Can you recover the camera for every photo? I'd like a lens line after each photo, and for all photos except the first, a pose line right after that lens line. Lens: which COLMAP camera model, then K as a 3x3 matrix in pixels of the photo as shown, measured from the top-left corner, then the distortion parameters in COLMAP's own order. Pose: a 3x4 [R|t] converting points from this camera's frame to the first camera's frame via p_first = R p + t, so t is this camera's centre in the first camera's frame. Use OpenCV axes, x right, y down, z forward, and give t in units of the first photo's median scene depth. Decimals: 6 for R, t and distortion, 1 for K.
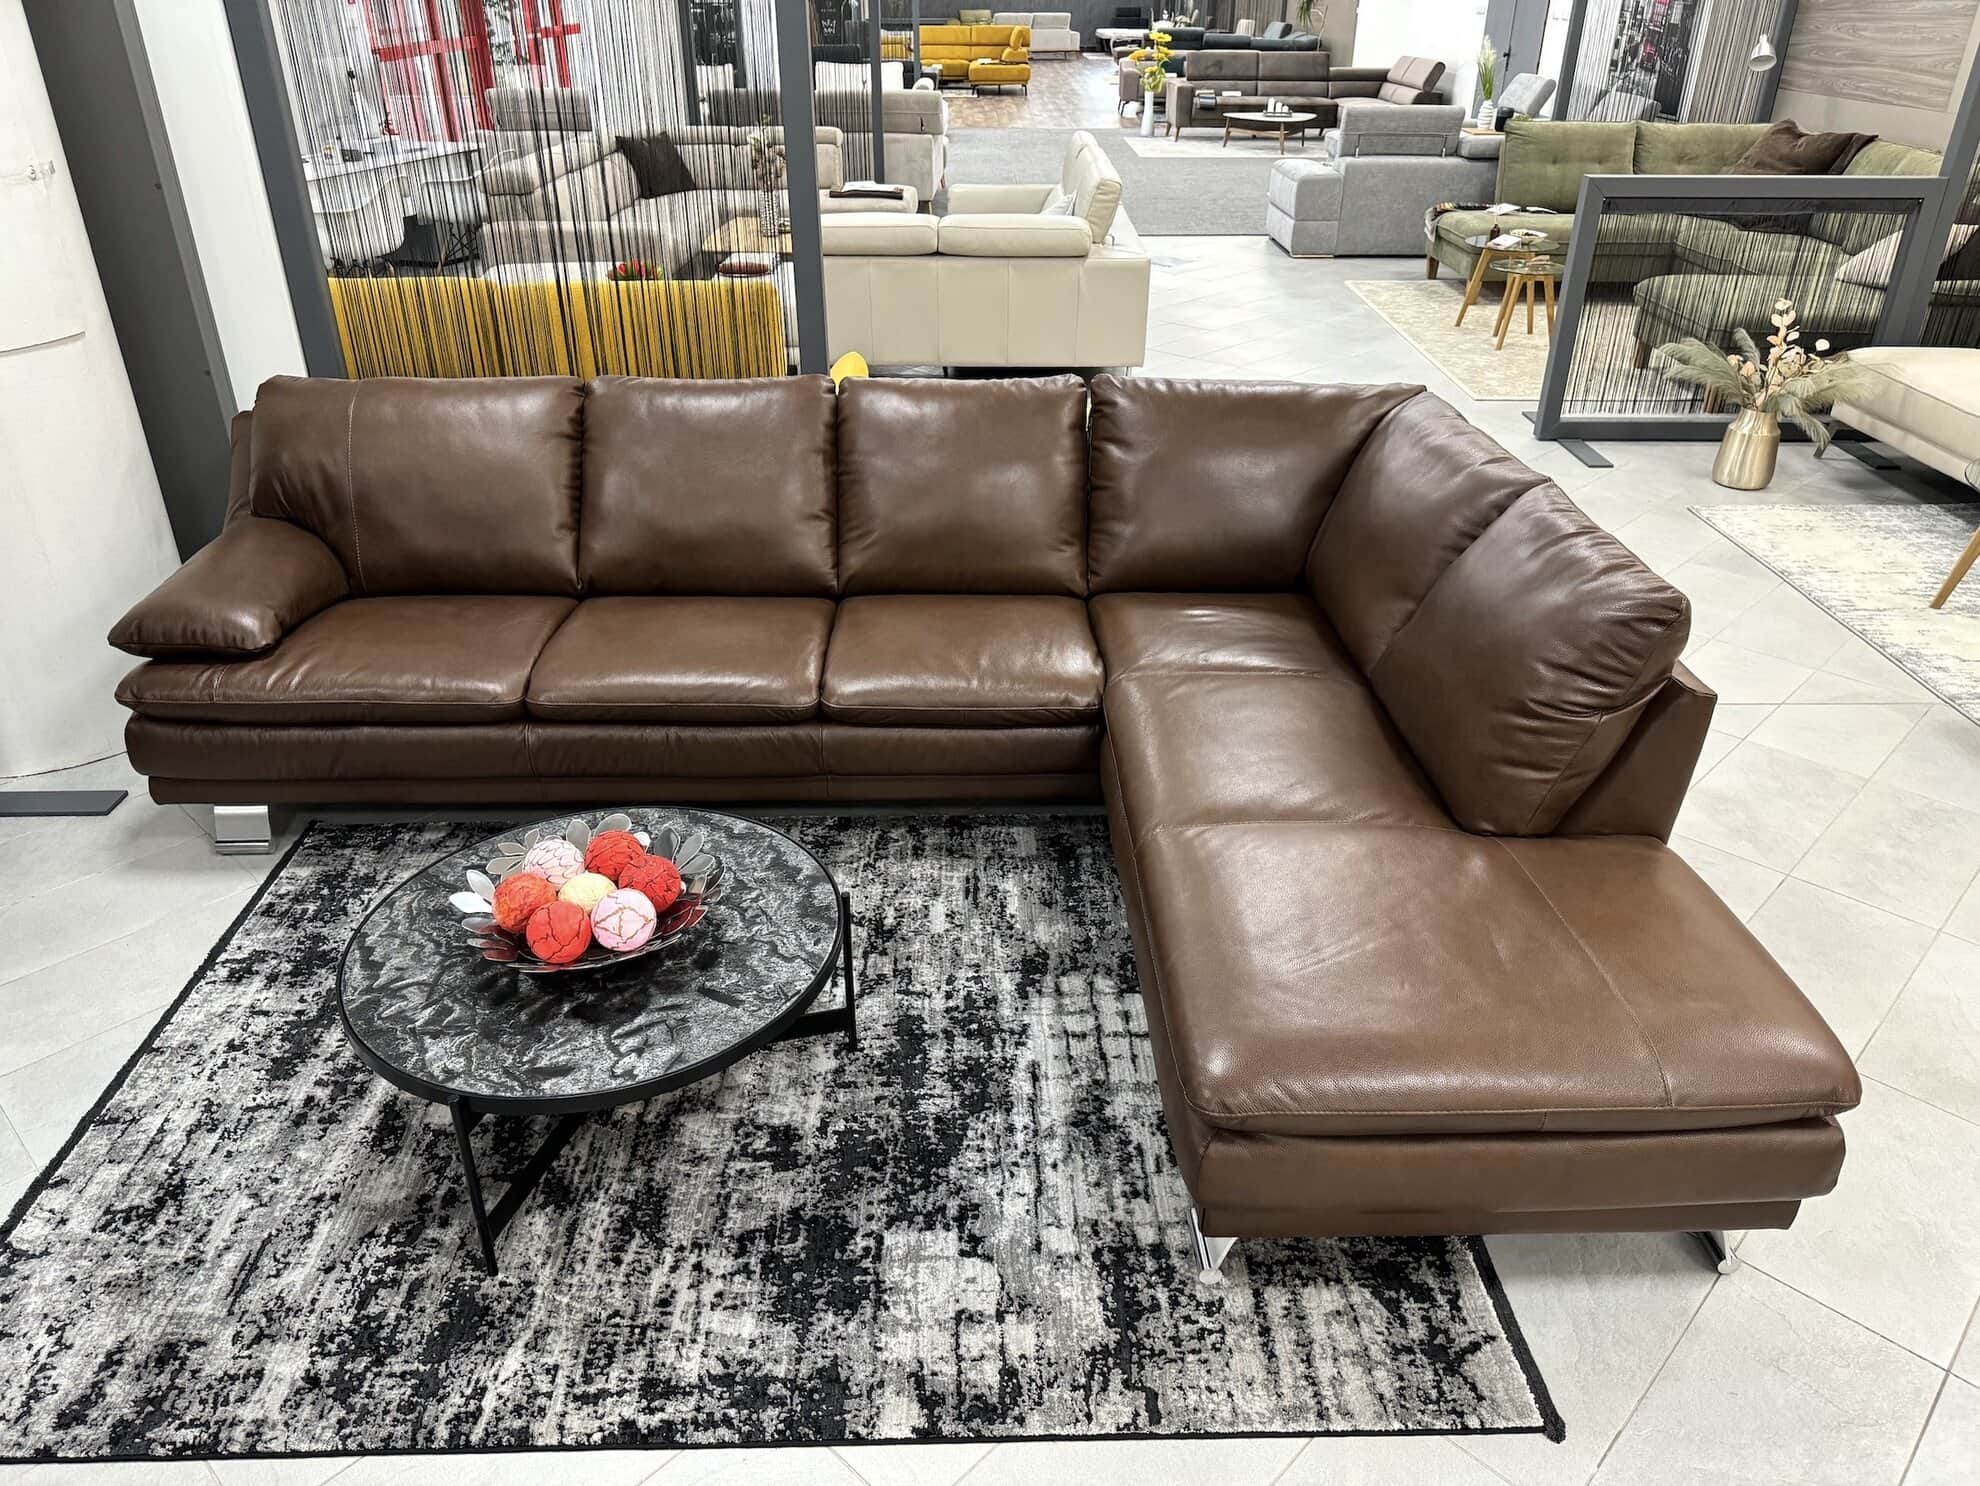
lens RADIAL K [[1405.1, 0, 988.0], [0, 1405.1, 733.5], [0, 0, 1]] dist [0.042122, -0.053591]
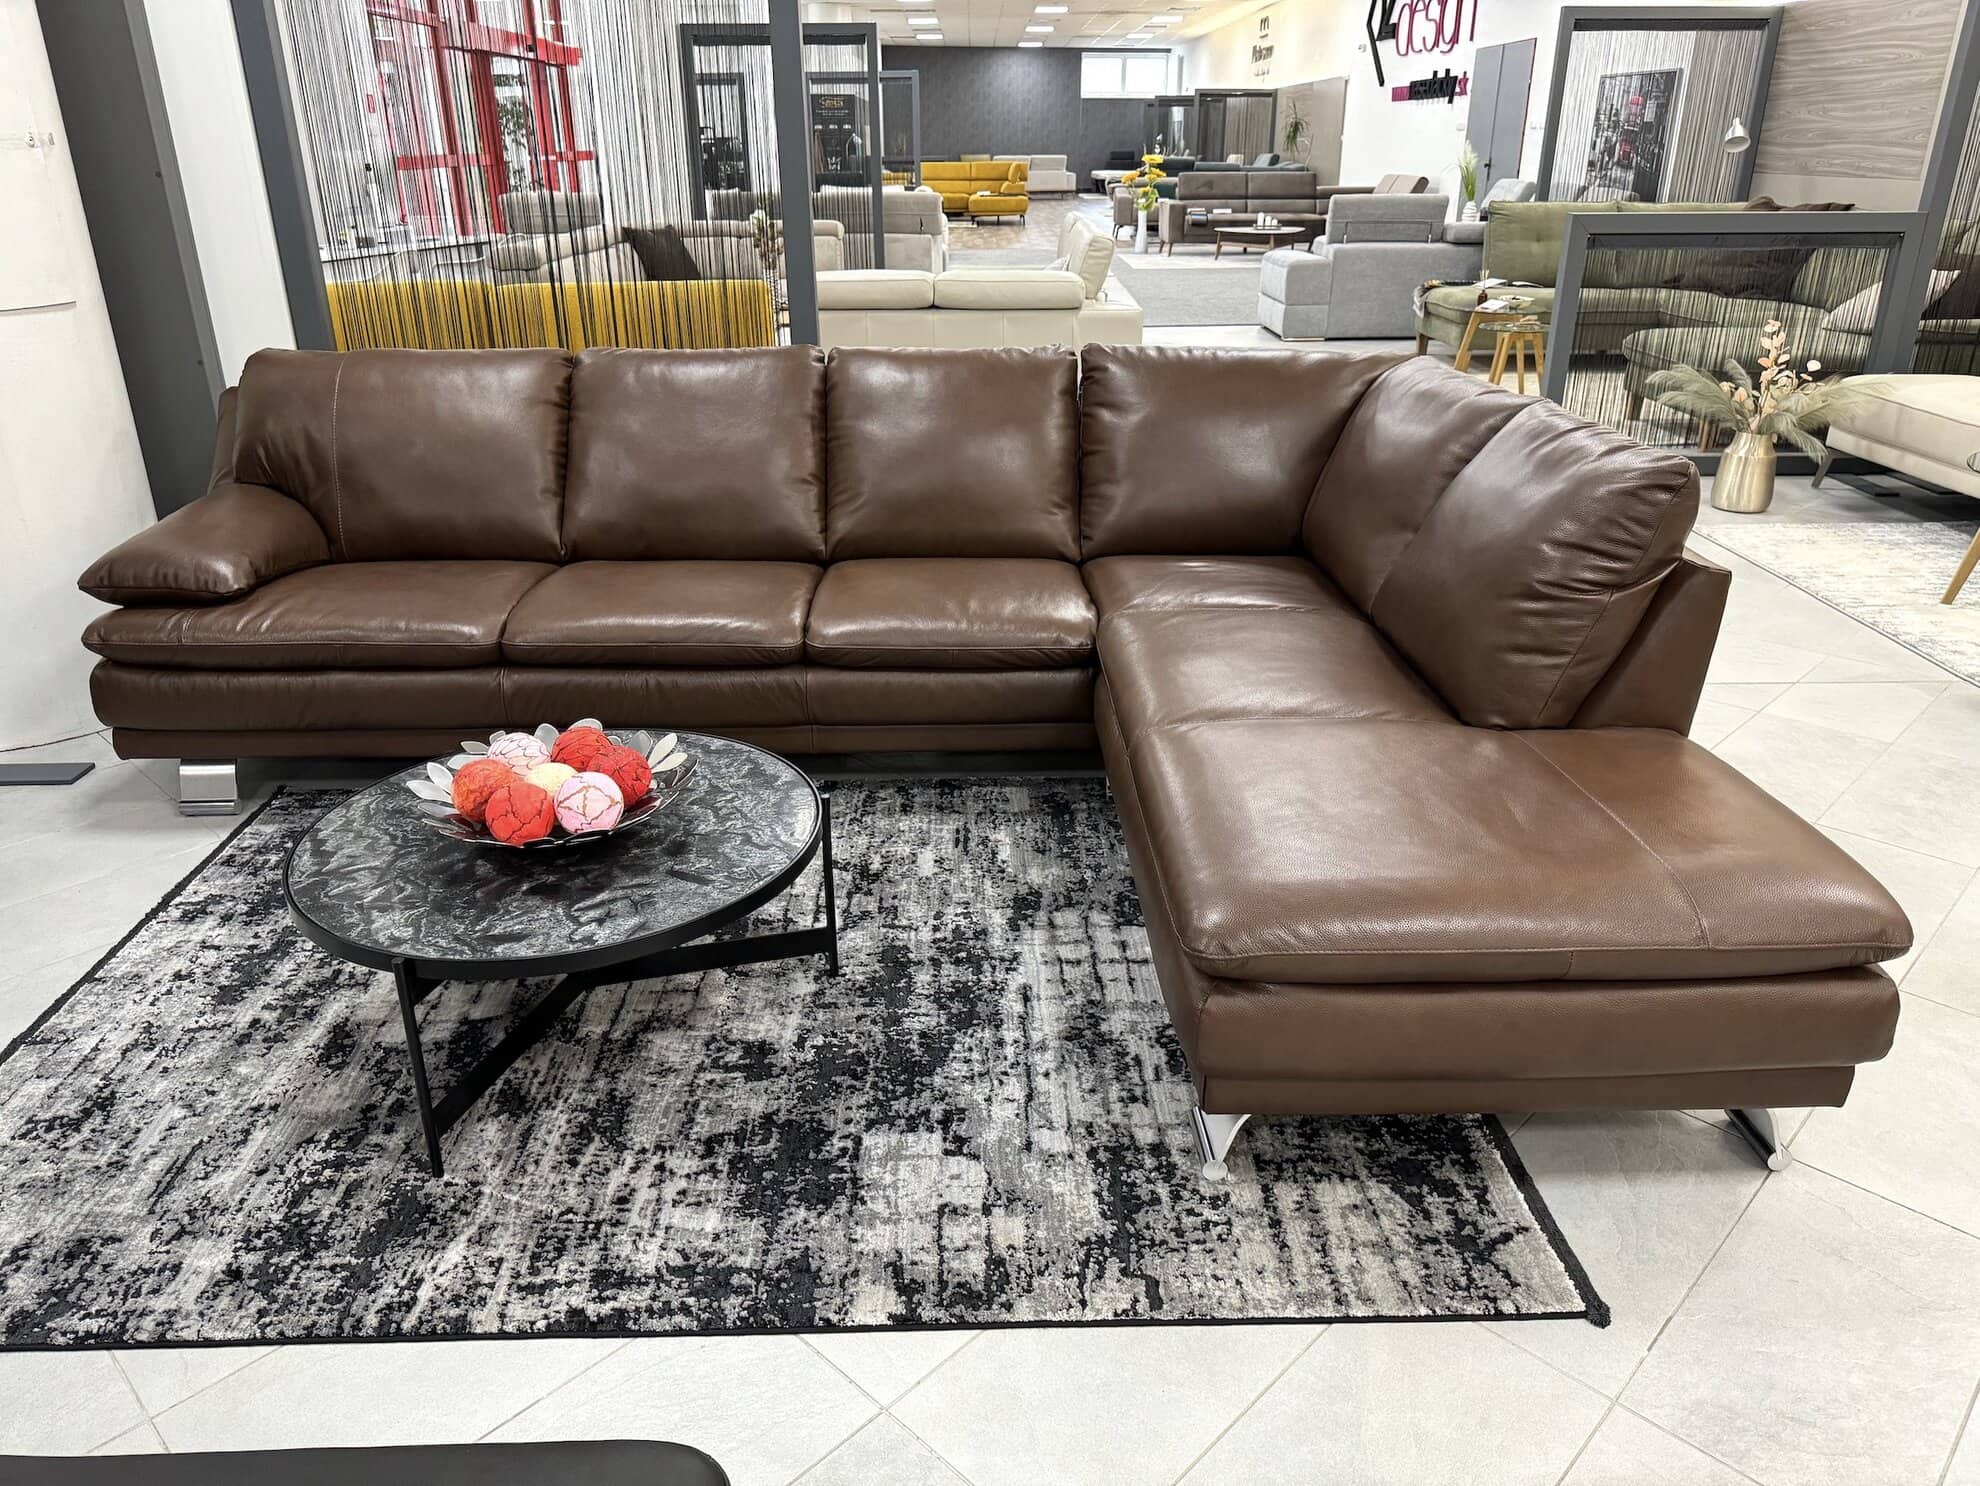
lens RADIAL K [[1405.0, 0, 984.7], [0, 1405.0, 730.8], [0, 0, 1]] dist [0.039786, -0.050989]
pose [[0.999959, -0.006918, -0.005770, 0.012610], [0.006334, 0.995386, -0.095738, 0.162244], [0.006406, 0.095698, 0.995390, 0.049062]]
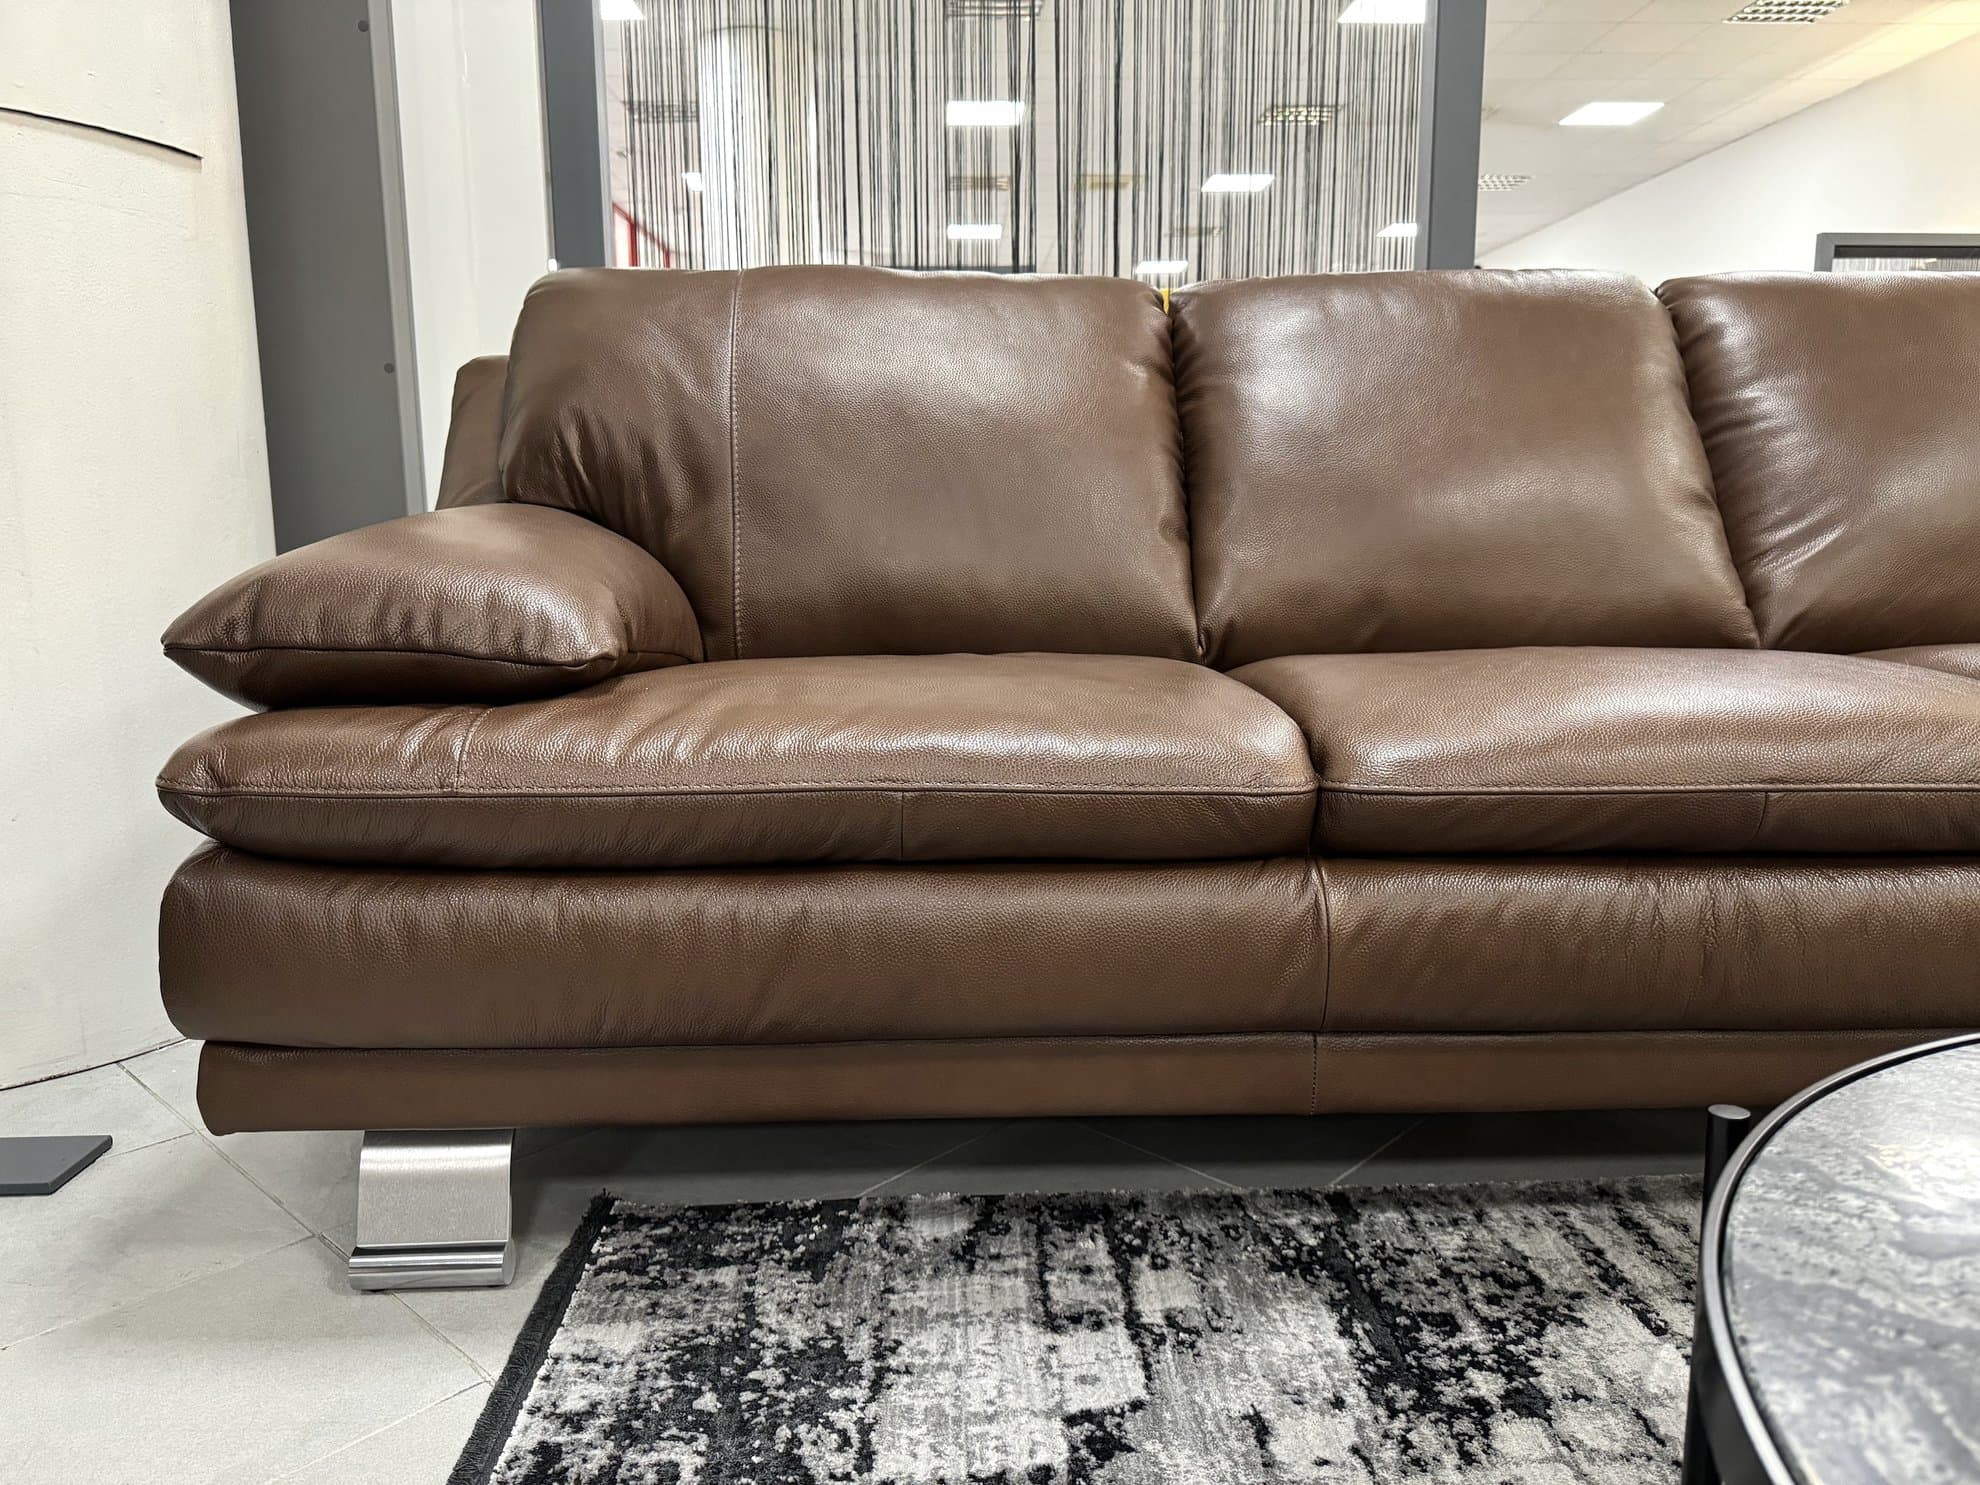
lens RADIAL K [[1405.1, 0, 988.0], [0, 1405.1, 733.0], [0, 0, 1]] dist [0.042122, -0.053591]
pose [[0.999859, -0.006869, 0.015339, -0.512595], [0.011399, 0.947843, -0.318534, 0.089180], [-0.012351, 0.318664, 0.947787, 0.815186]]
